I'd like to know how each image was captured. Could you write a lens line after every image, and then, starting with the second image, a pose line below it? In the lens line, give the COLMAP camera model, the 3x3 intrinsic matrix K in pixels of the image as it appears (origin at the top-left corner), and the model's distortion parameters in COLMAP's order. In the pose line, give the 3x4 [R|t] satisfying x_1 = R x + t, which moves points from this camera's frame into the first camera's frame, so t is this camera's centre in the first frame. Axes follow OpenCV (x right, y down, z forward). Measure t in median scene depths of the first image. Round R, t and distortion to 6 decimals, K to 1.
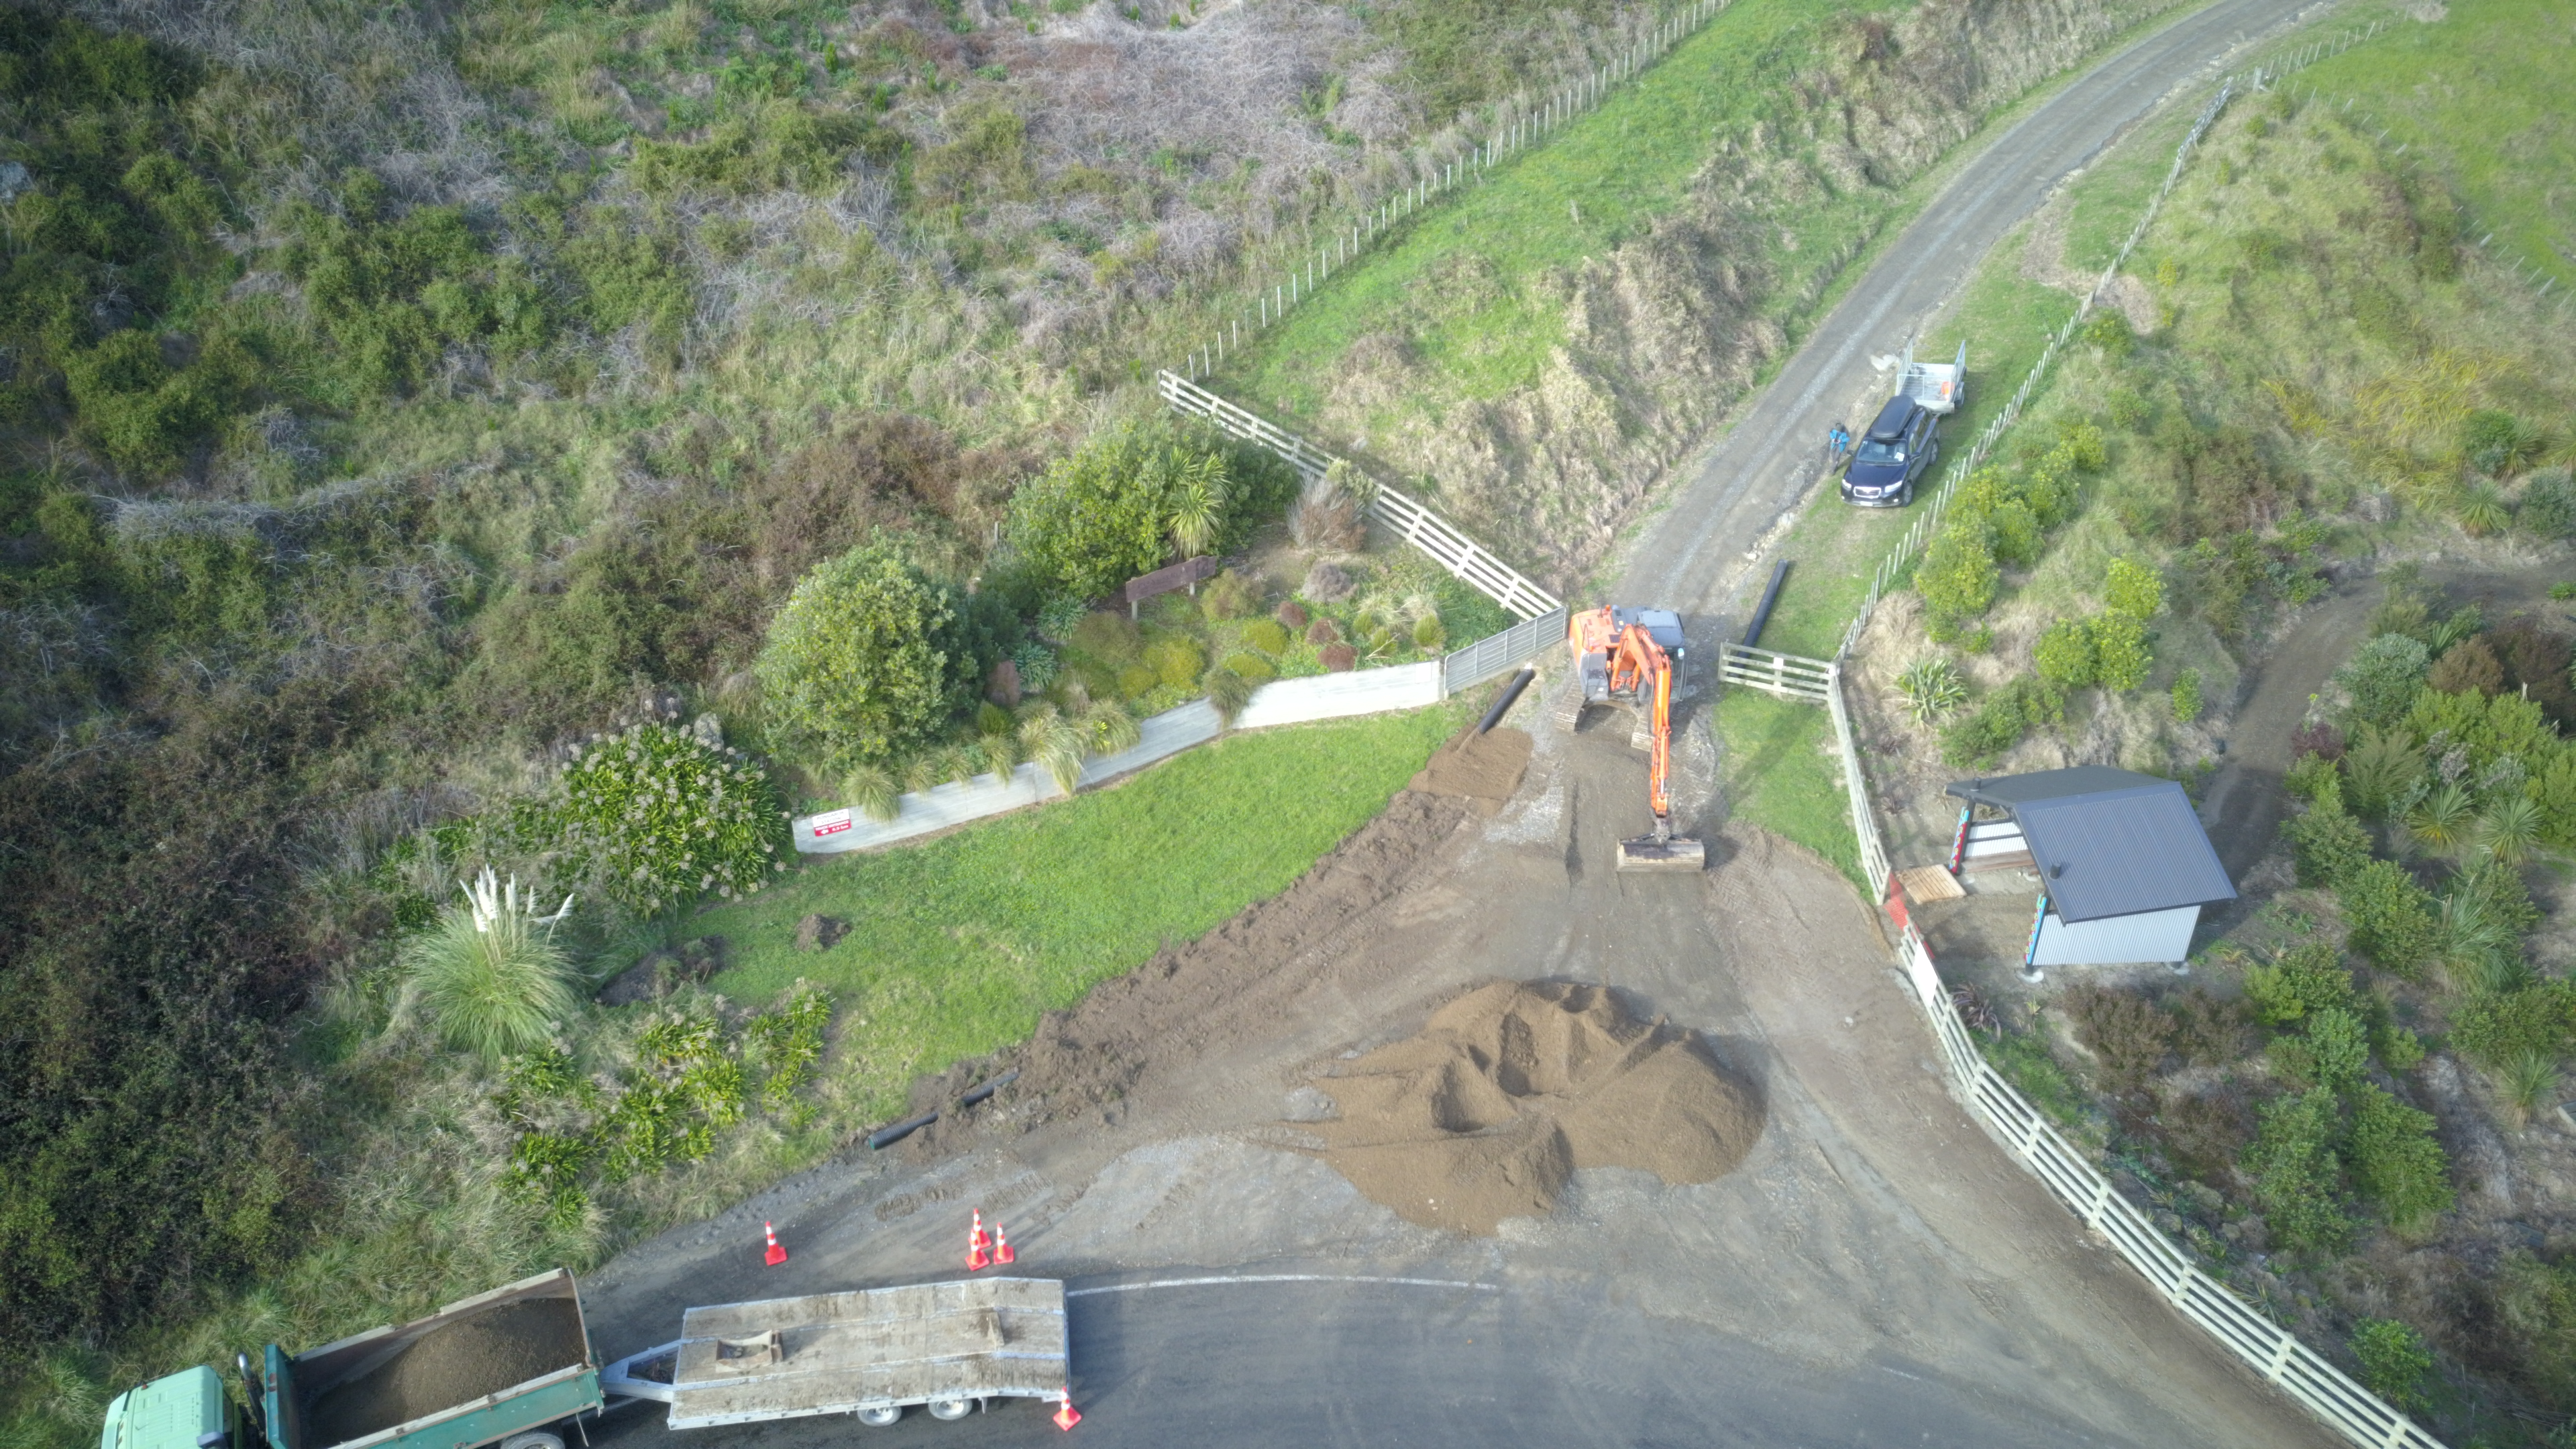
lens RADIAL K [[2043.3, 0, 1288.7], [0, 2043.3, 721.3], [0, 0, 1]] dist [0.025347, -0.028555]
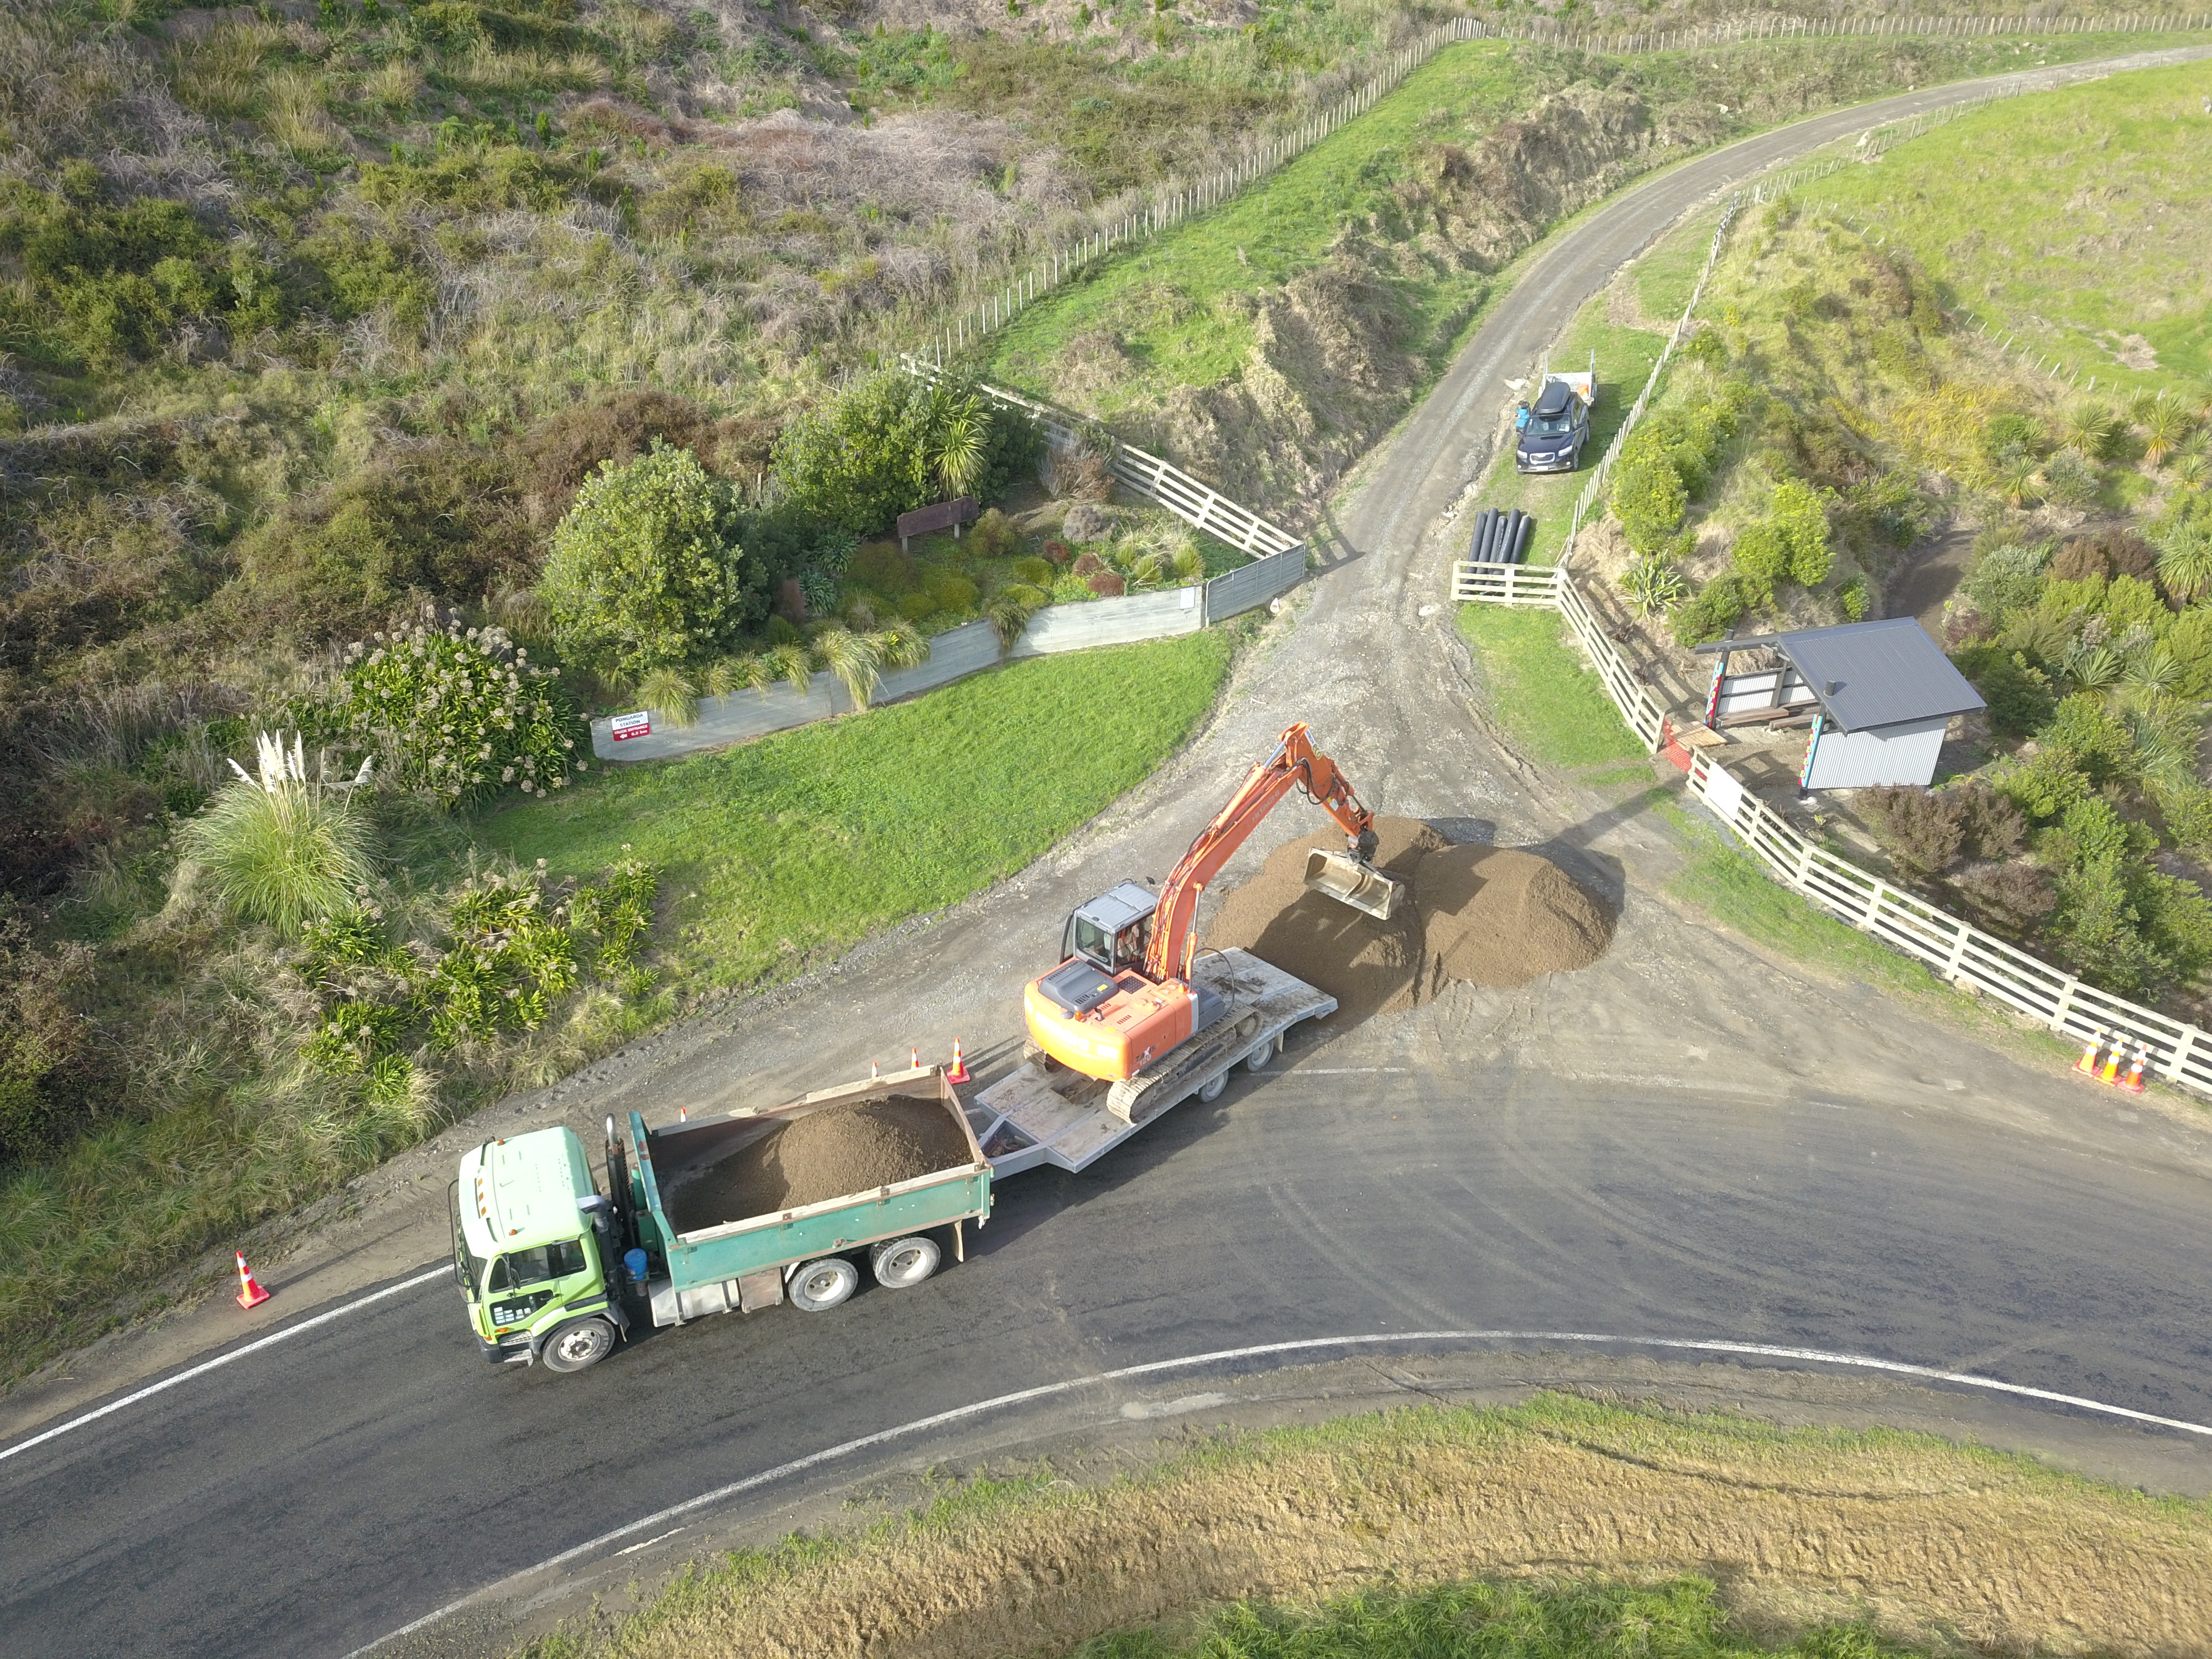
lens RADIAL K [[1678.4, 0, 1104.6], [0, 1678.4, 831.1], [0, 0, 1]] dist [0.016907, -0.011926]
pose [[0.988819, -0.065173, 0.134128, -0.097660], [0.074342, 0.995143, -0.064524, 0.145920], [-0.129271, 0.073774, 0.988861, 0.163099]]
